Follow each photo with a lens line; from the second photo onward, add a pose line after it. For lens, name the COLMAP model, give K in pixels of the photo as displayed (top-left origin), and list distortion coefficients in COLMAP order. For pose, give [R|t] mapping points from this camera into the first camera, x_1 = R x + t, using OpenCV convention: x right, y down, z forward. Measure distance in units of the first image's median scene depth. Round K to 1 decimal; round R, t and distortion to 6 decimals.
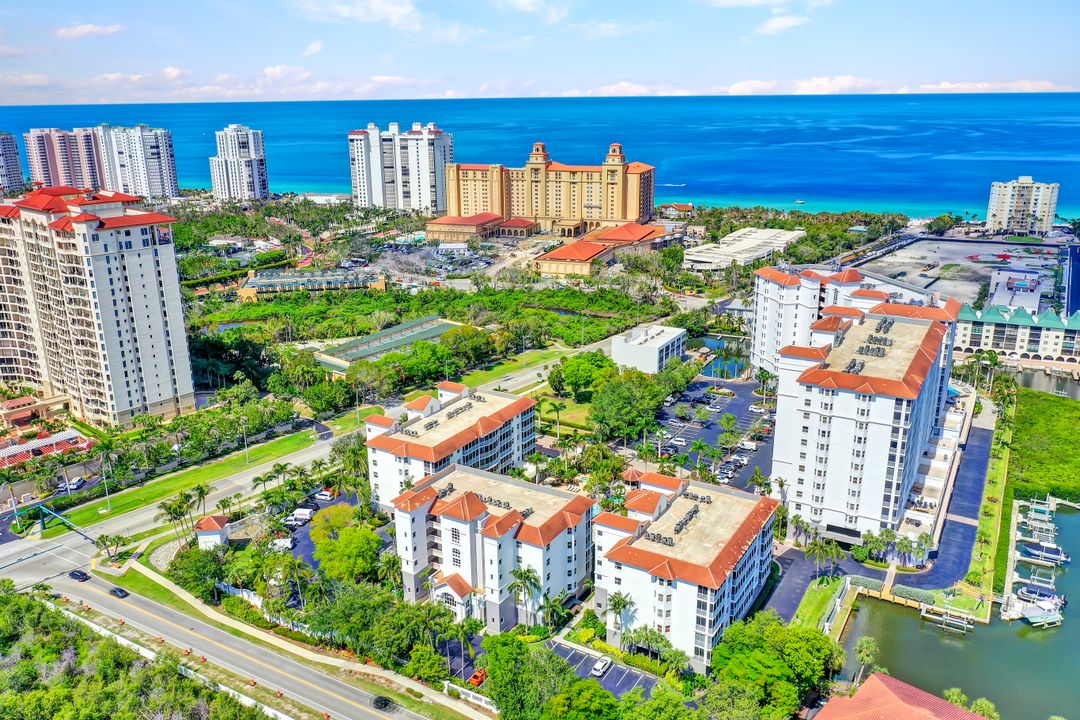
lens RADIAL K [[845.8, 0, 541.6], [0, 845.8, 362.2], [0, 0, 1]] dist [-0.003098, 0.000486]
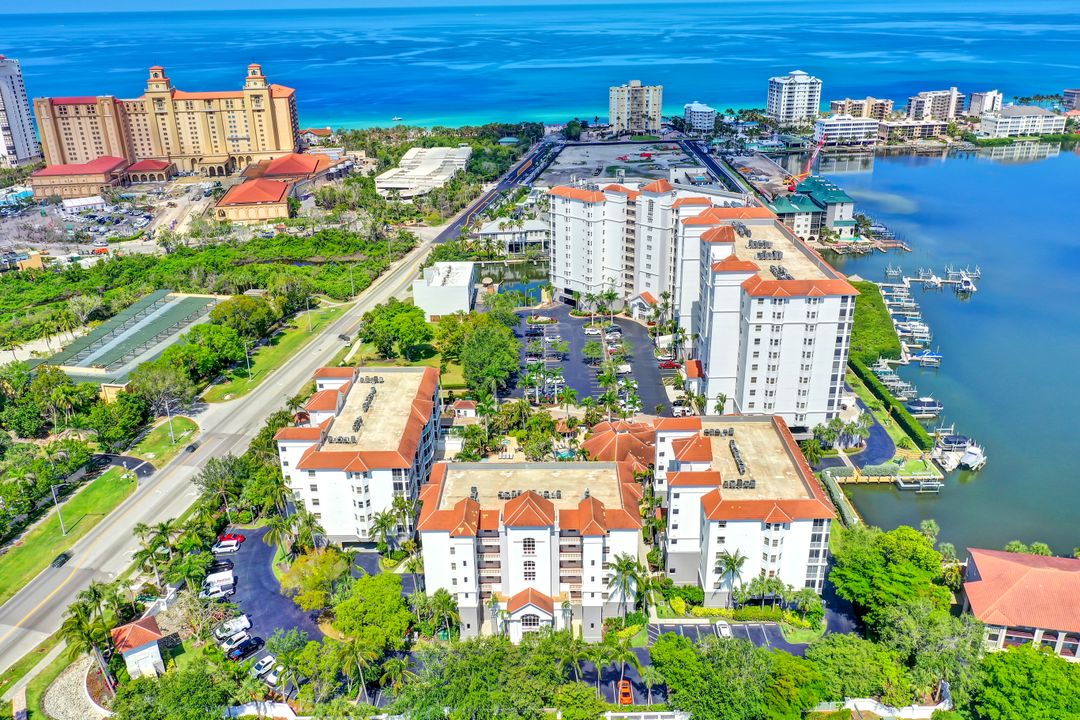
lens RADIAL K [[845.8, 0, 541.2], [0, 845.8, 362.6], [0, 0, 1]] dist [-0.003098, 0.000486]
pose [[0.863779, -0.200400, 0.462305, -0.227534], [0.157696, 0.978932, 0.129705, -0.040229], [-0.478558, -0.039133, 0.877184, 0.139285]]
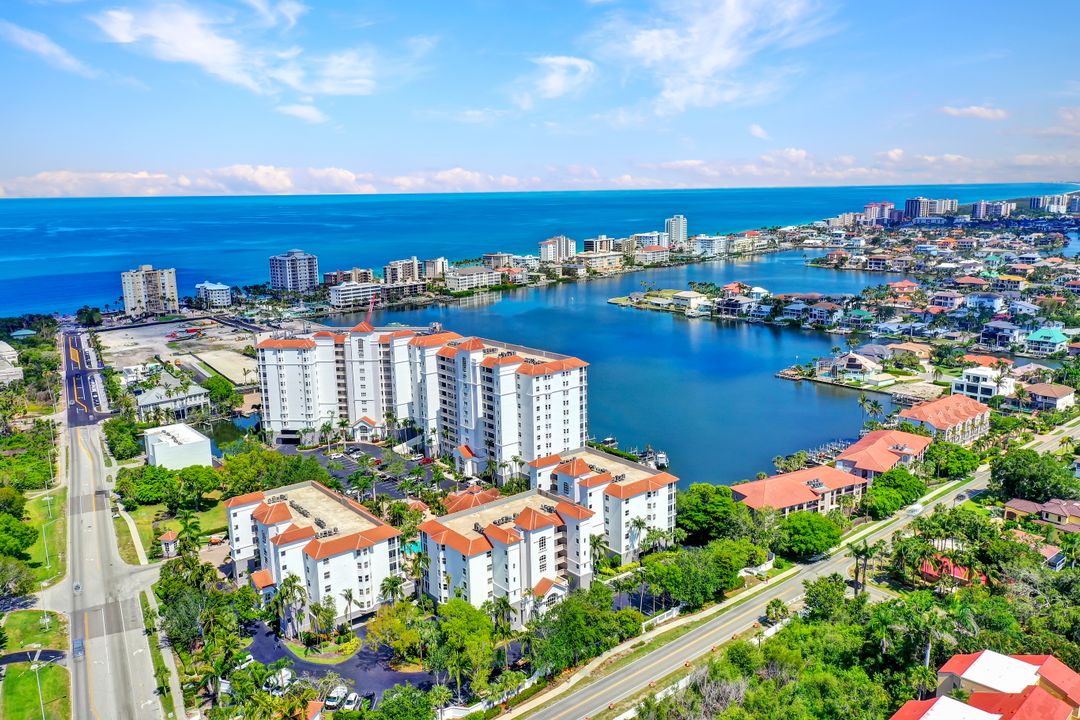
lens RADIAL K [[845.8, 0, 544.0], [0, 845.8, 353.5], [0, 0, 1]] dist [-0.003098, 0.000486]
pose [[0.340351, -0.177164, 0.923458, -0.579361], [0.296112, 0.952316, 0.073564, -0.065258], [-0.892457, 0.248409, 0.376582, 0.257399]]
